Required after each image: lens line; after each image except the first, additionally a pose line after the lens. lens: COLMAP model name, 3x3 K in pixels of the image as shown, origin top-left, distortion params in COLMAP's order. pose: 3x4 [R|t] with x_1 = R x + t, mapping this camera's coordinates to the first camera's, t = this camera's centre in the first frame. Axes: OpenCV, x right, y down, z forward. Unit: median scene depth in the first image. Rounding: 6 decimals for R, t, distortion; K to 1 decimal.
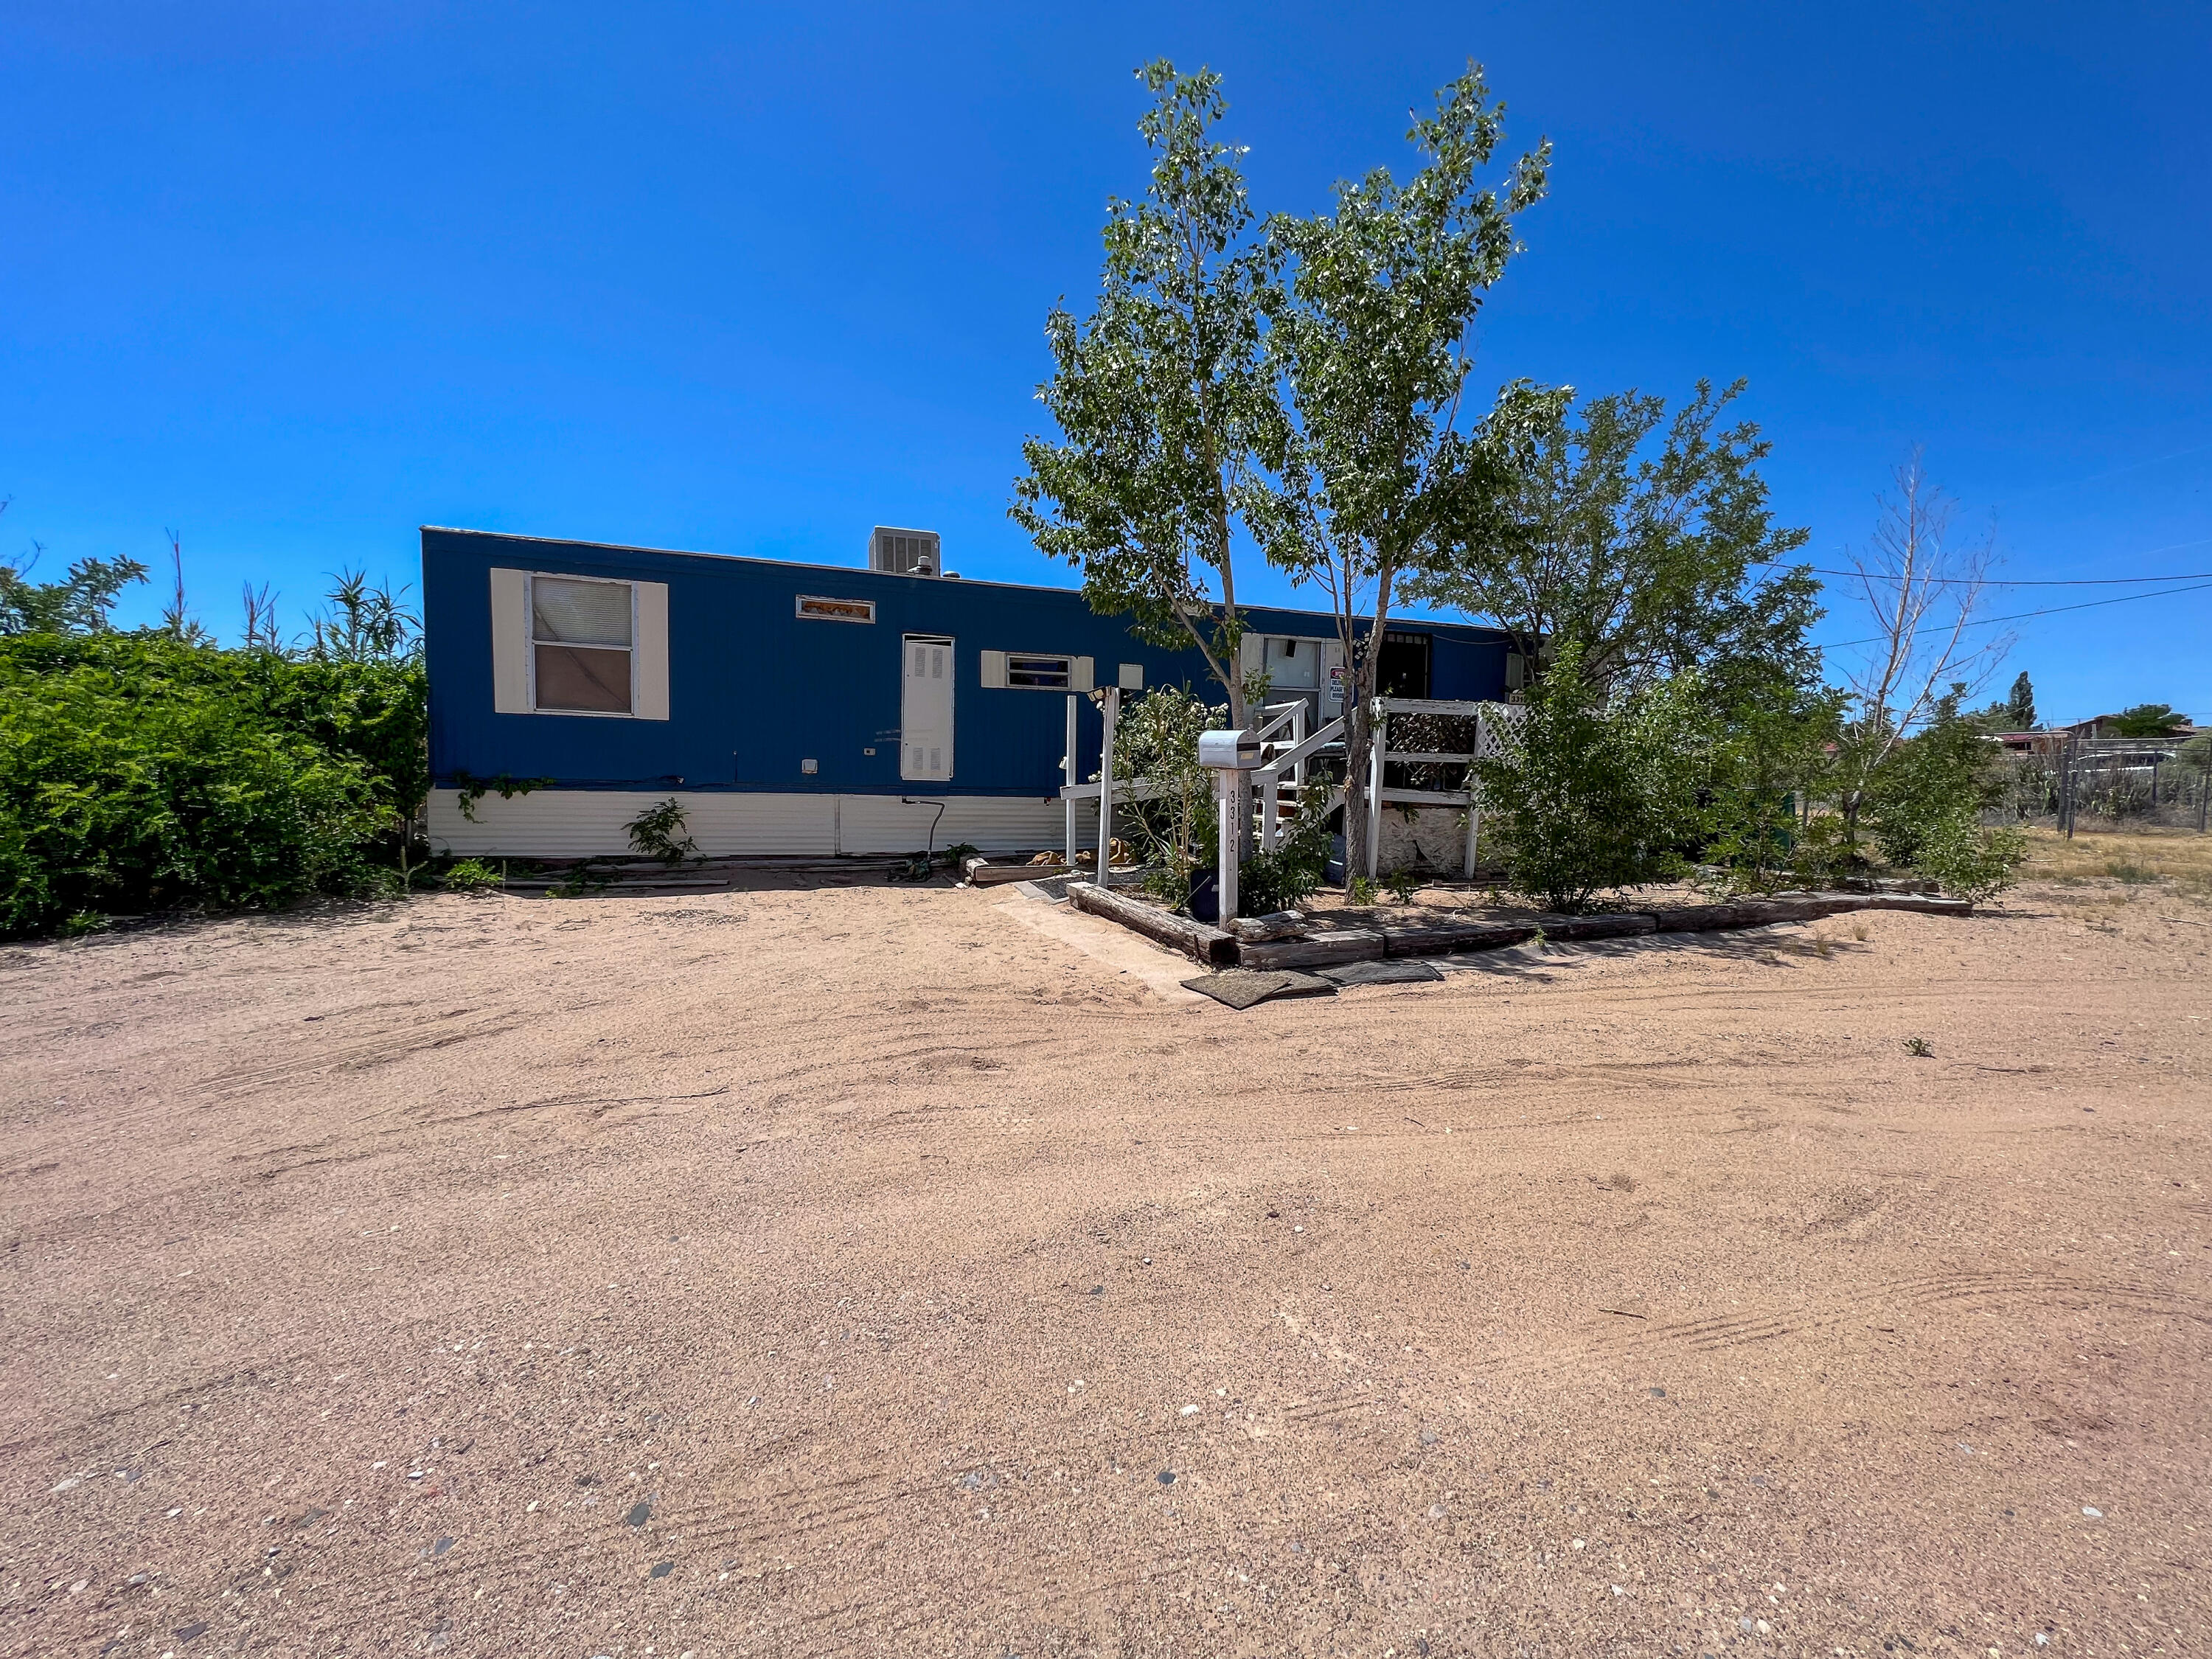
lens RADIAL K [[880.5, 0, 1105.1], [0, 880.5, 826.7], [0, 0, 1]] dist [-0.001577, 0.000238]
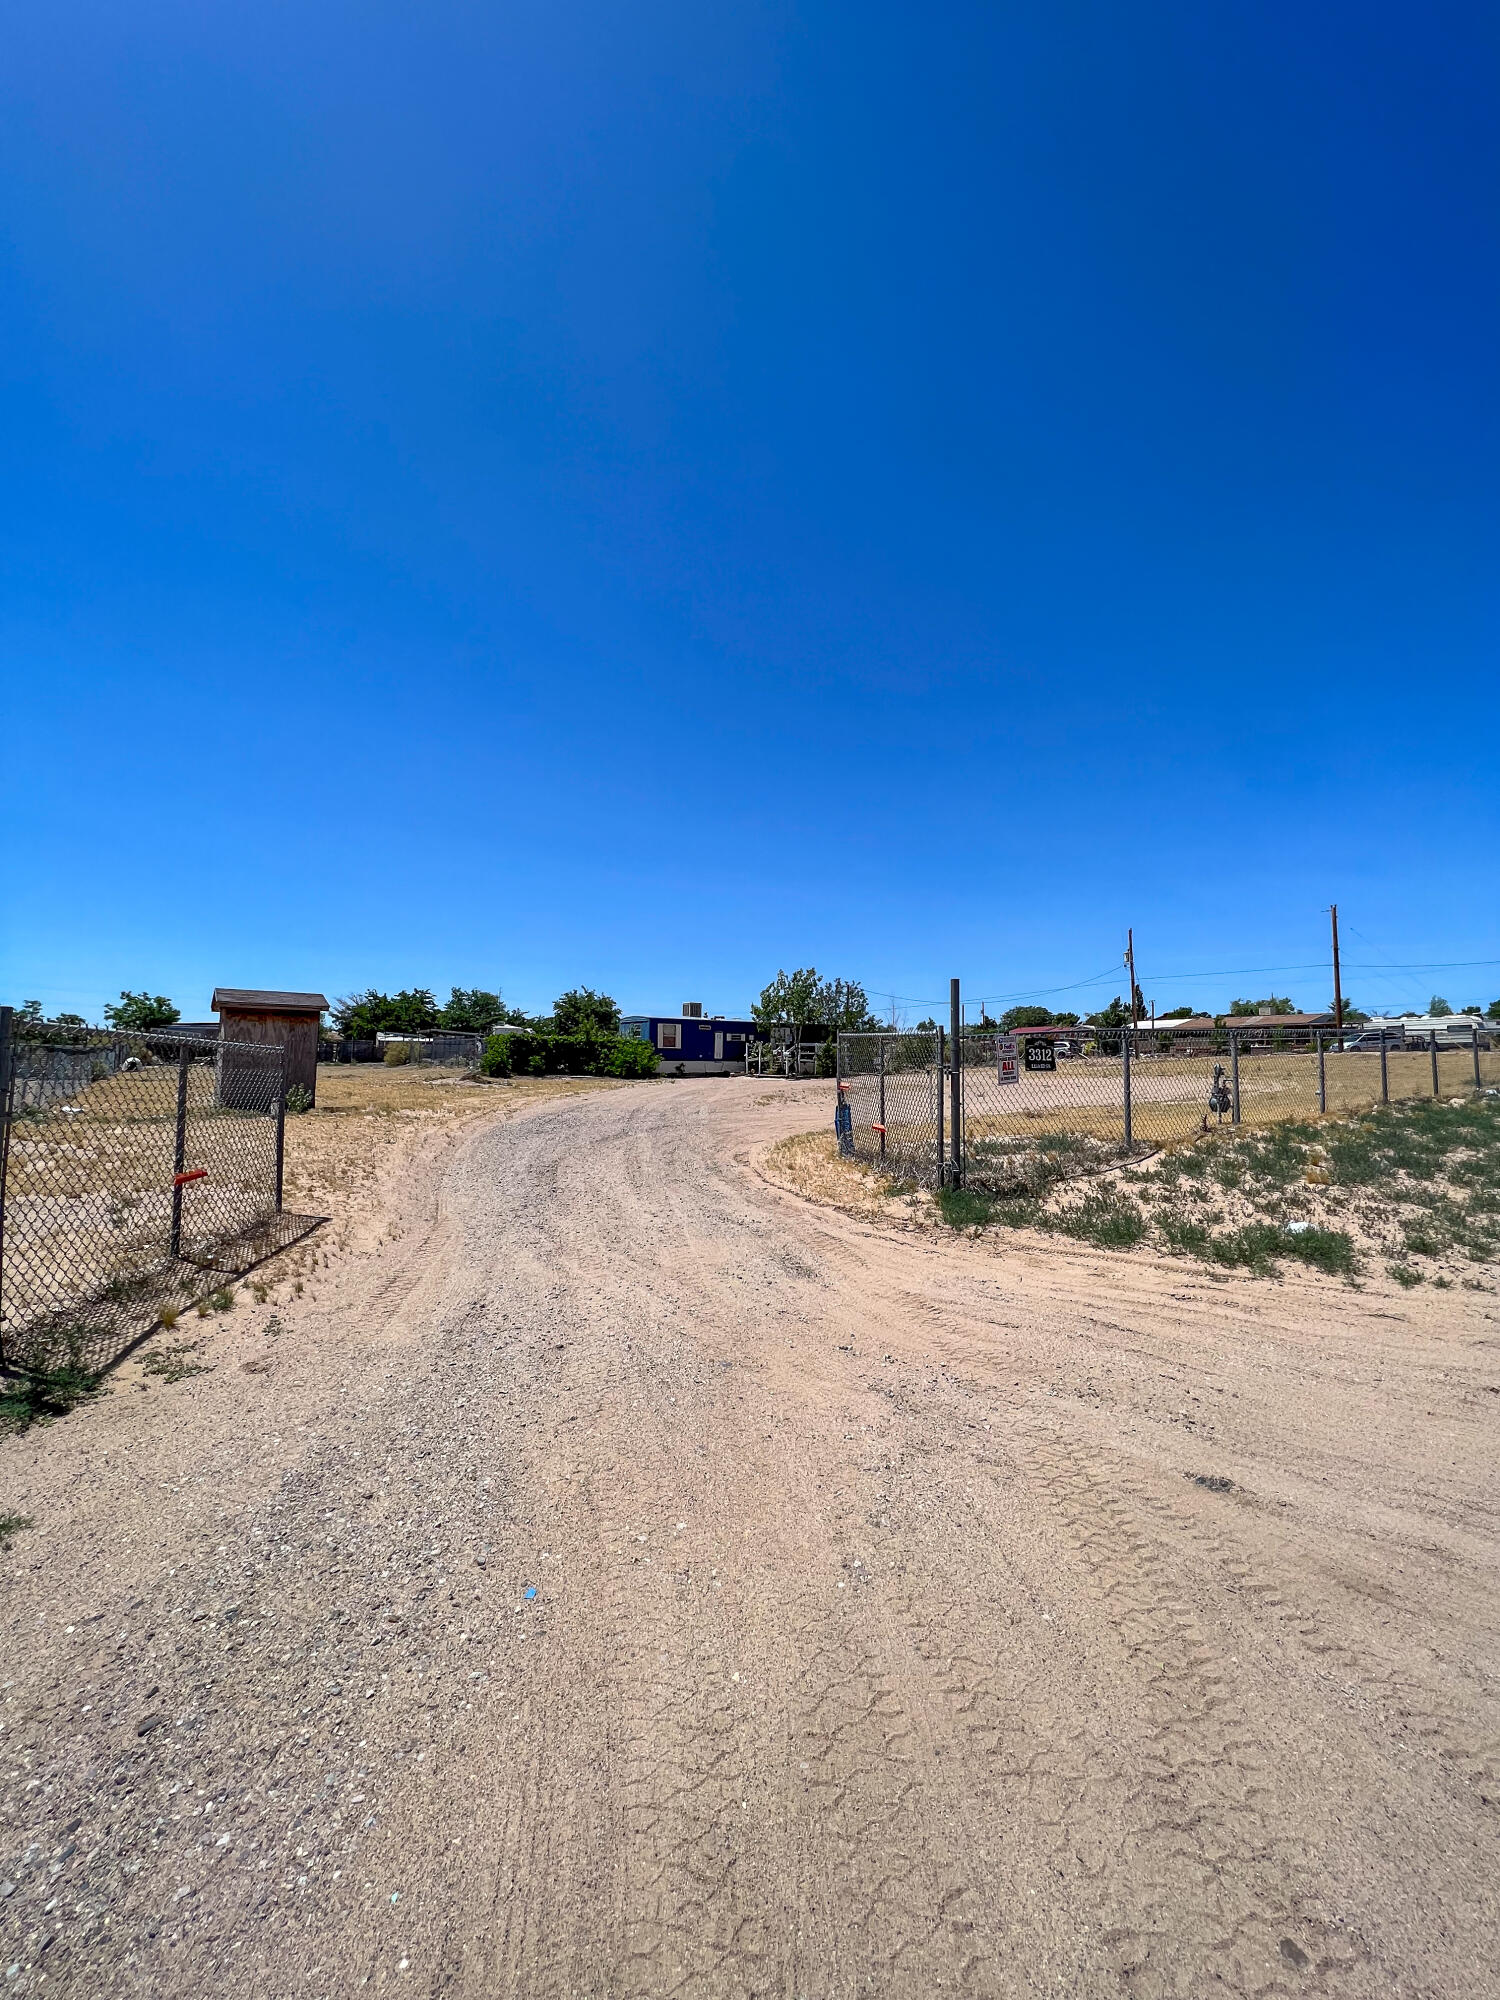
lens RADIAL K [[796.1, 0, 751.2], [0, 796.1, 1002.4], [0, 0, 1]] dist [-0.001577, 0.000238]
pose [[0.957581, 0.004358, 0.288133, -1.505270], [0.031085, 0.992489, -0.118320, 0.199212], [-0.286484, 0.122257, 0.950253, -3.930551]]
